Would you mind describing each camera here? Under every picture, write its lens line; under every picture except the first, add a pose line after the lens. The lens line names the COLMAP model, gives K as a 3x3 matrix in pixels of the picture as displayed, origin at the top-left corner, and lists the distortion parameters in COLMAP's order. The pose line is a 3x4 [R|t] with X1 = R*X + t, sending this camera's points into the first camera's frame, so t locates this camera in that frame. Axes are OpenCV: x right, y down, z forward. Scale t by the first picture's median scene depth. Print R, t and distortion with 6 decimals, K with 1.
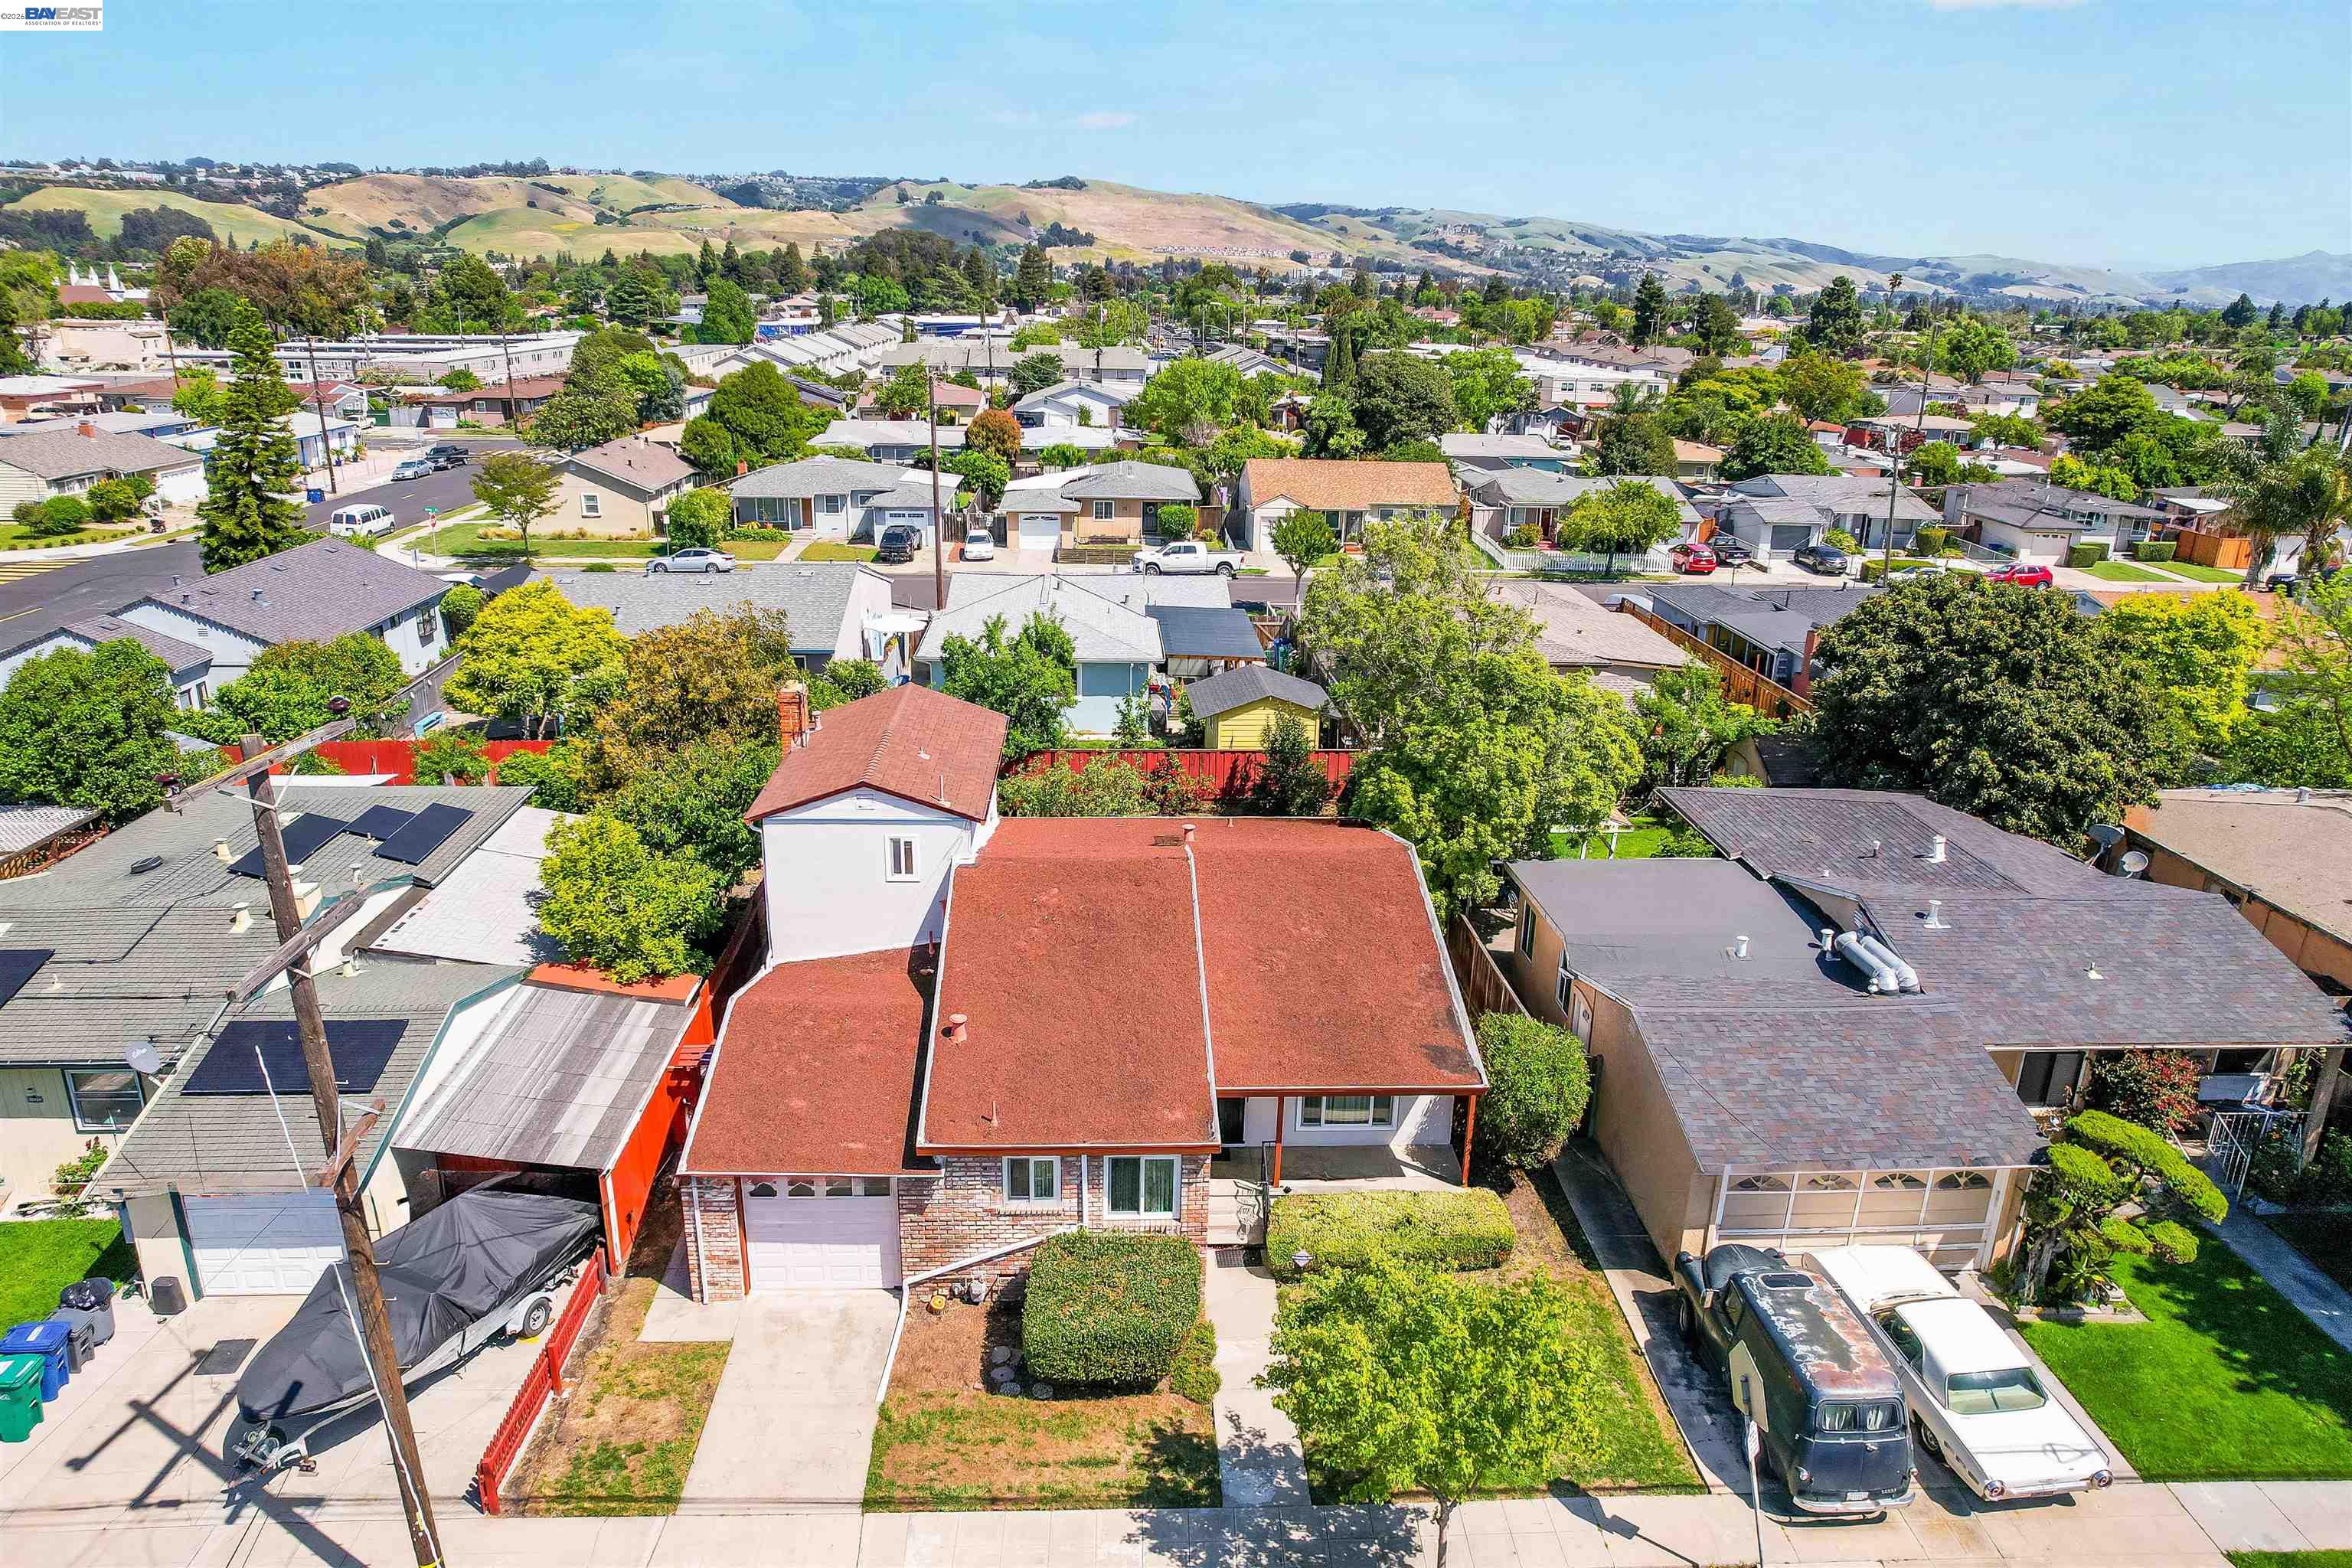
lens RADIAL K [[1541.5, 0, 1177.4], [0, 1541.5, 801.3], [0, 0, 1]] dist [-0.075423, 0.069363]
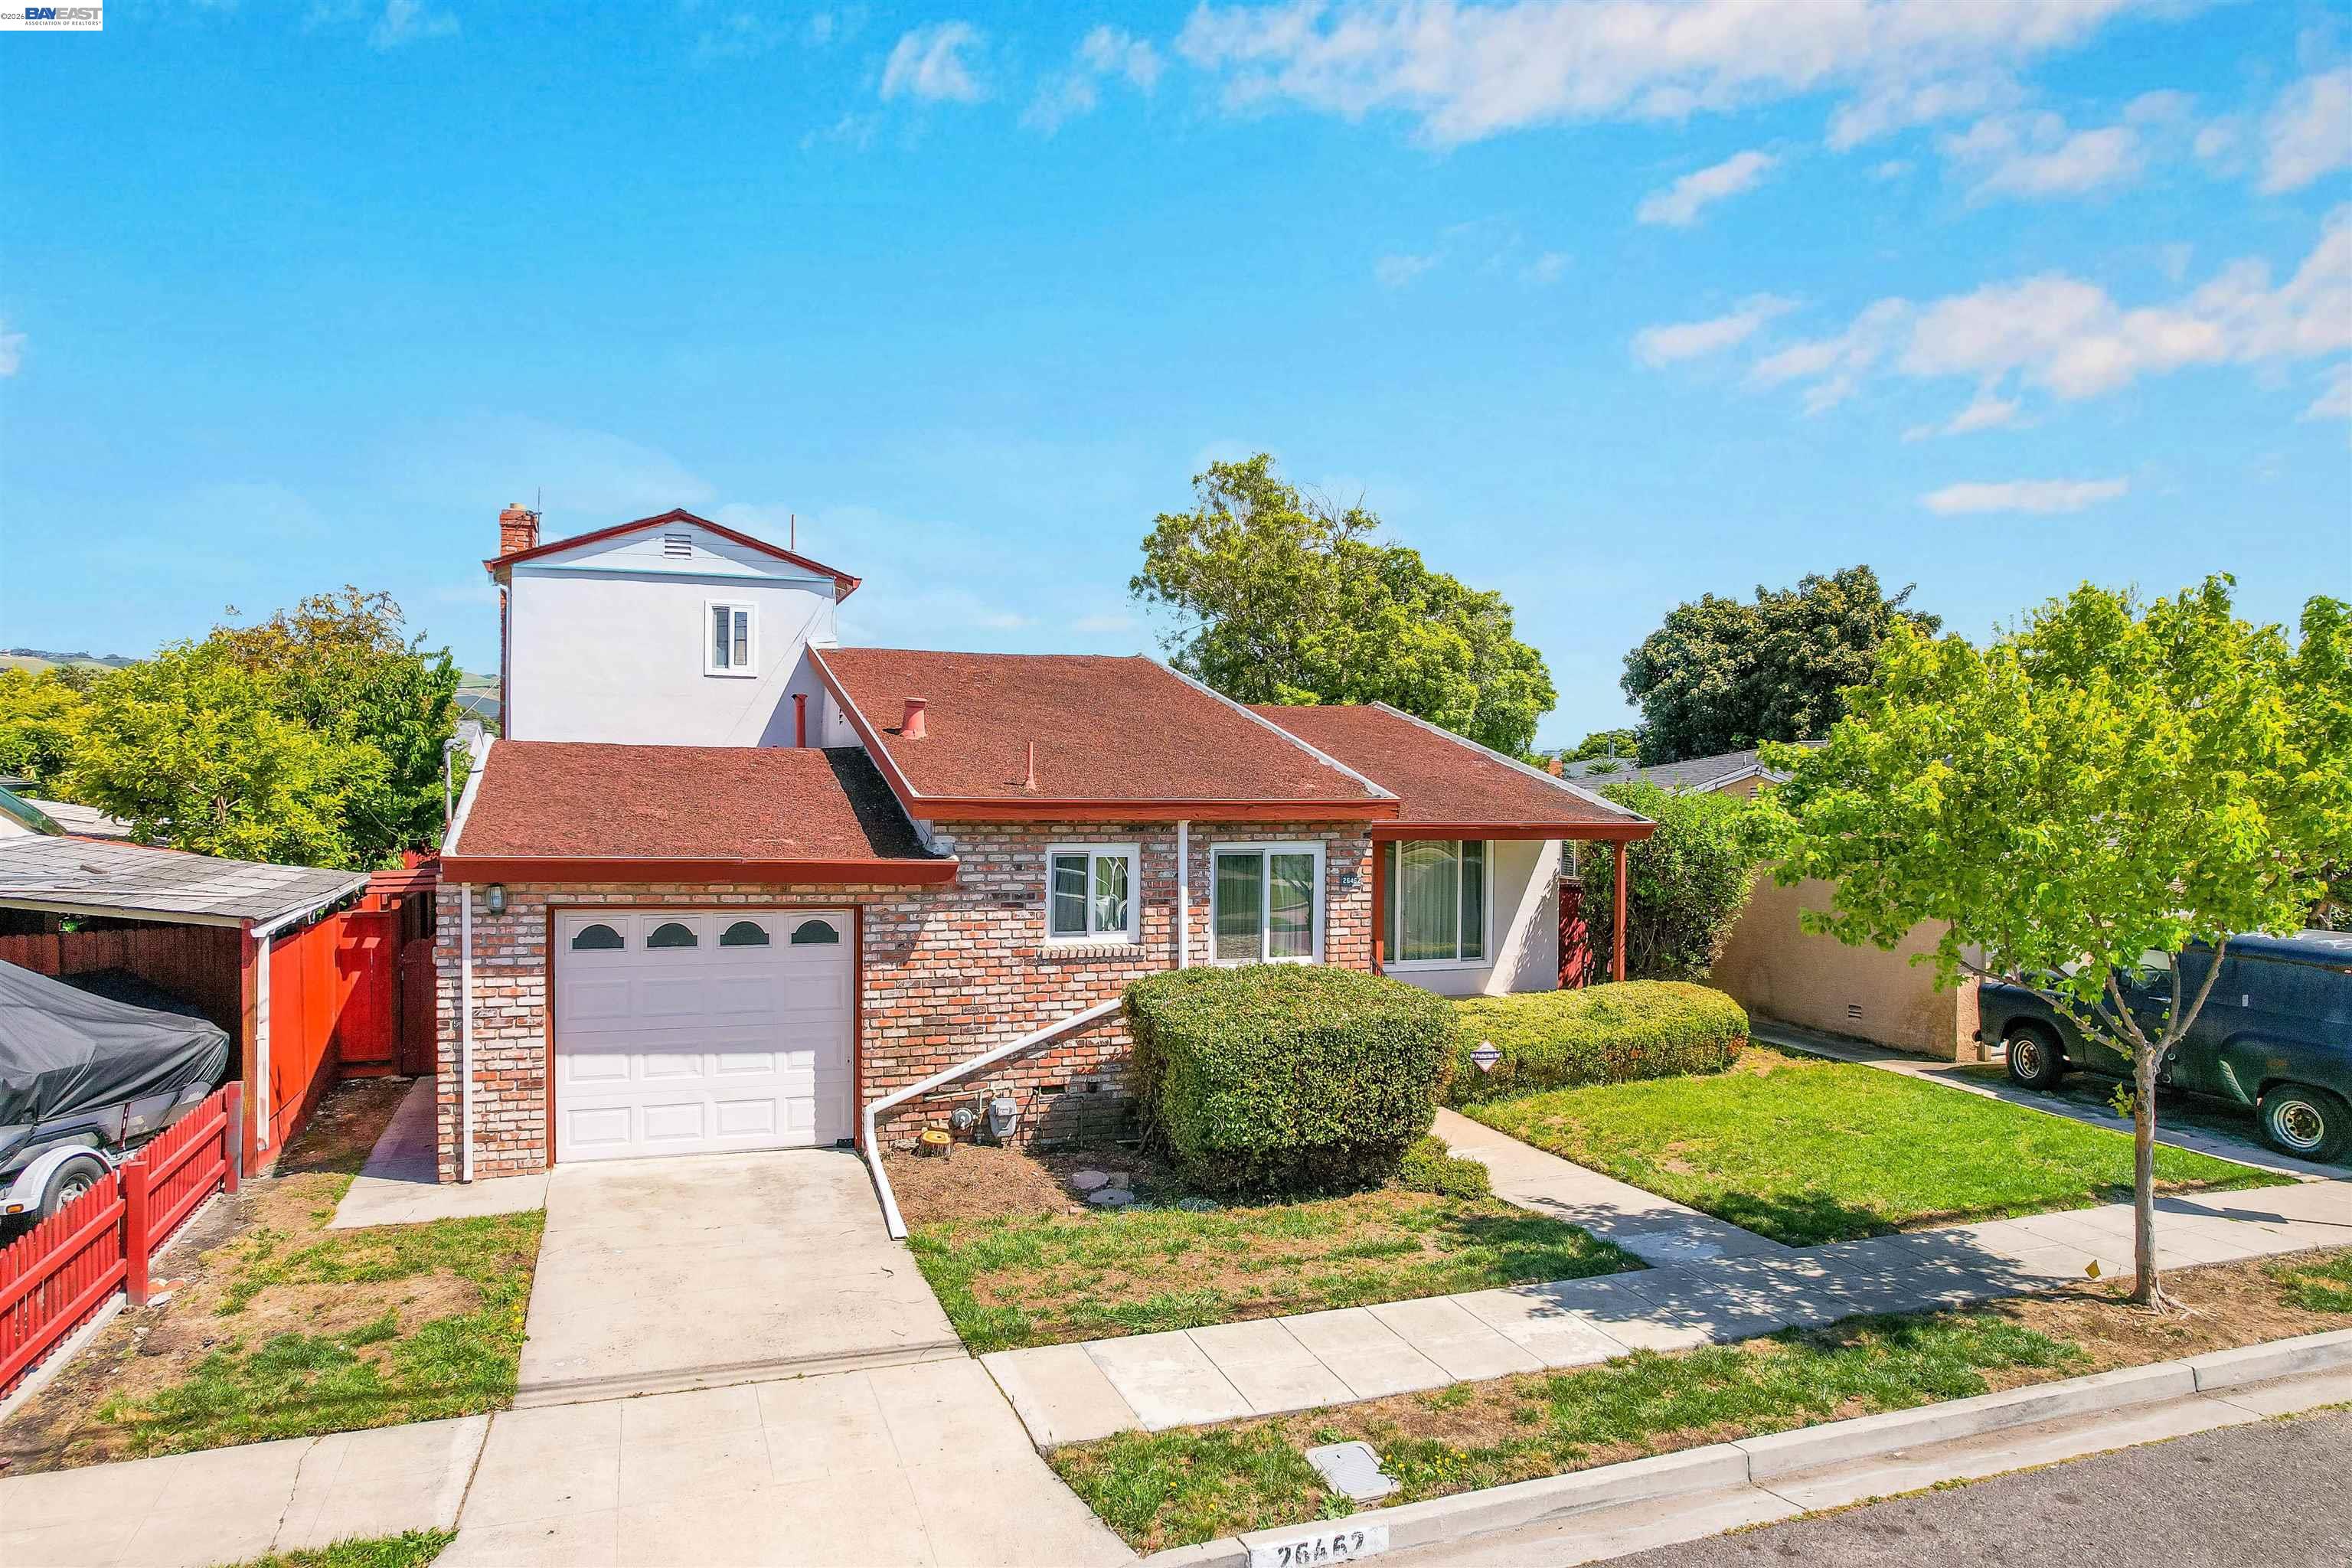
lens RADIAL K [[1504.5, 0, 1164.3], [0, 1504.5, 798.9], [0, 0, 1]] dist [-0.070221, 0.064196]
pose [[0.955054, -0.019052, 0.295820, -0.223640], [0.108075, 0.951624, -0.287631, 0.358477], [-0.276029, 0.306674, 0.910911, 0.440533]]
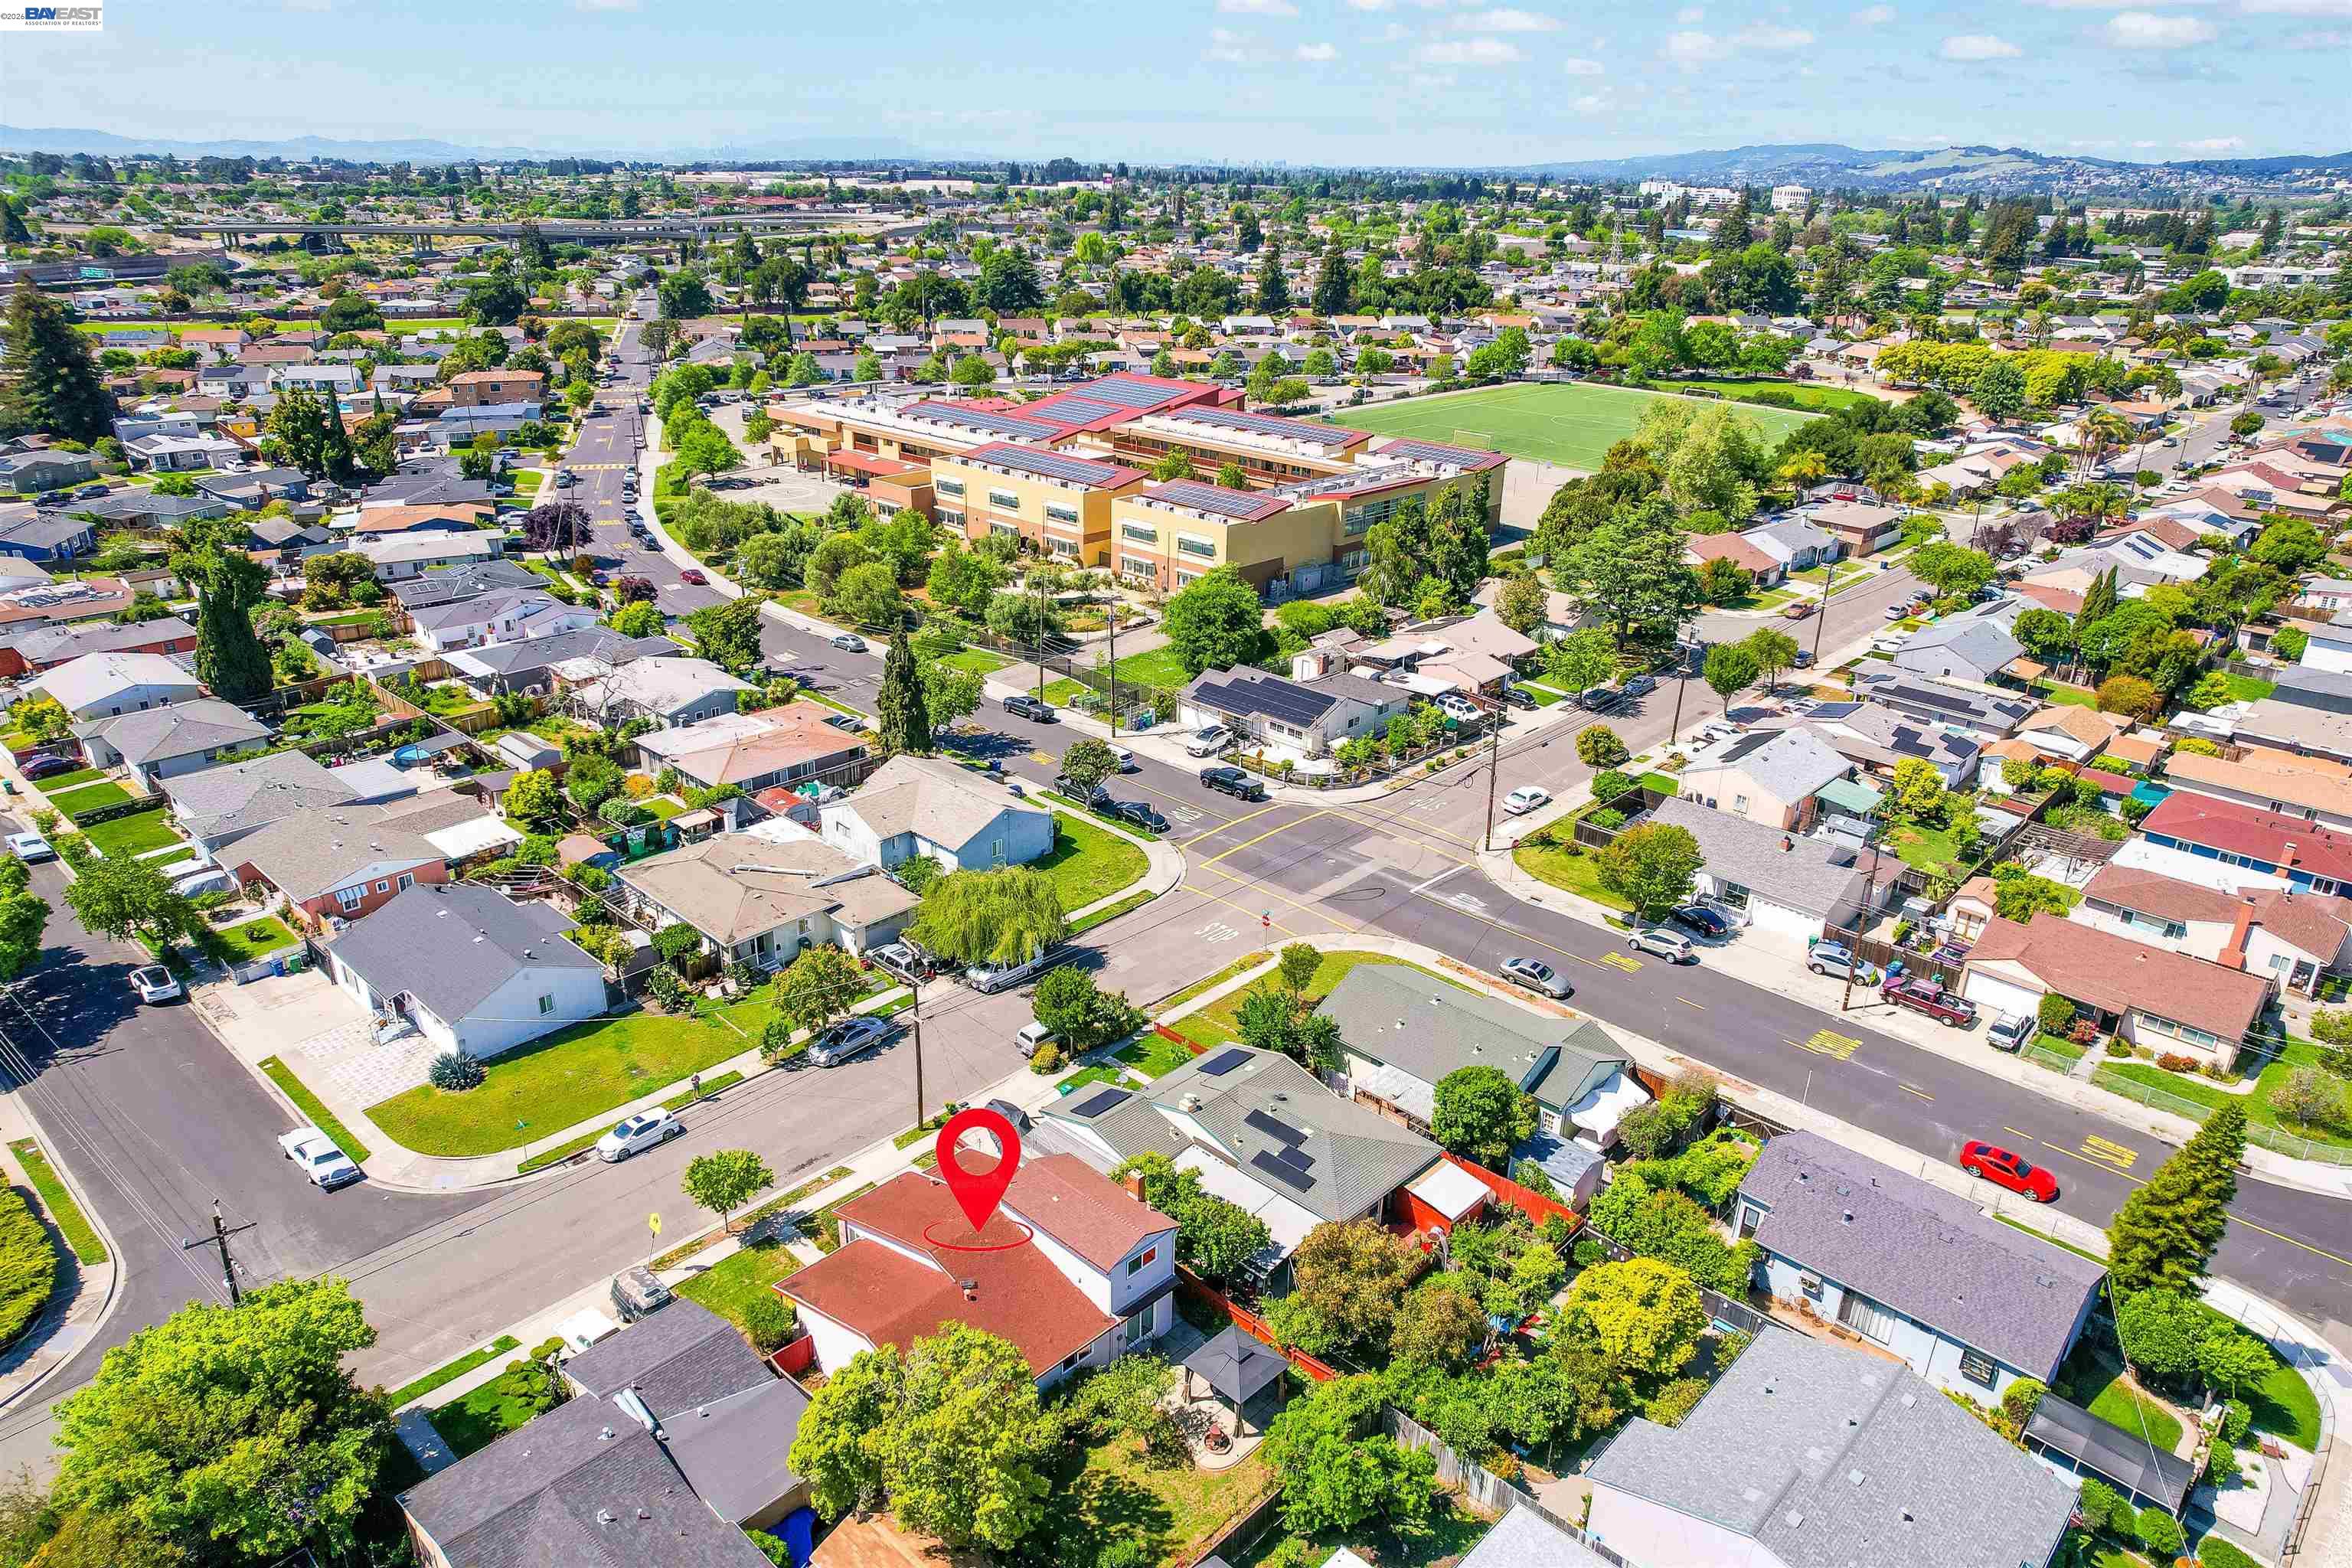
lens RADIAL K [[1536.3, 0, 1186.1], [0, 1536.3, 817.4], [0, 0, 1]] dist [-0.037983, -0.000318]
pose [[-0.723181, 0.242076, -0.646845, 1.196077], [-0.256059, 0.775843, 0.576629, -2.153879], [0.641439, 0.582637, -0.499089, 2.332384]]
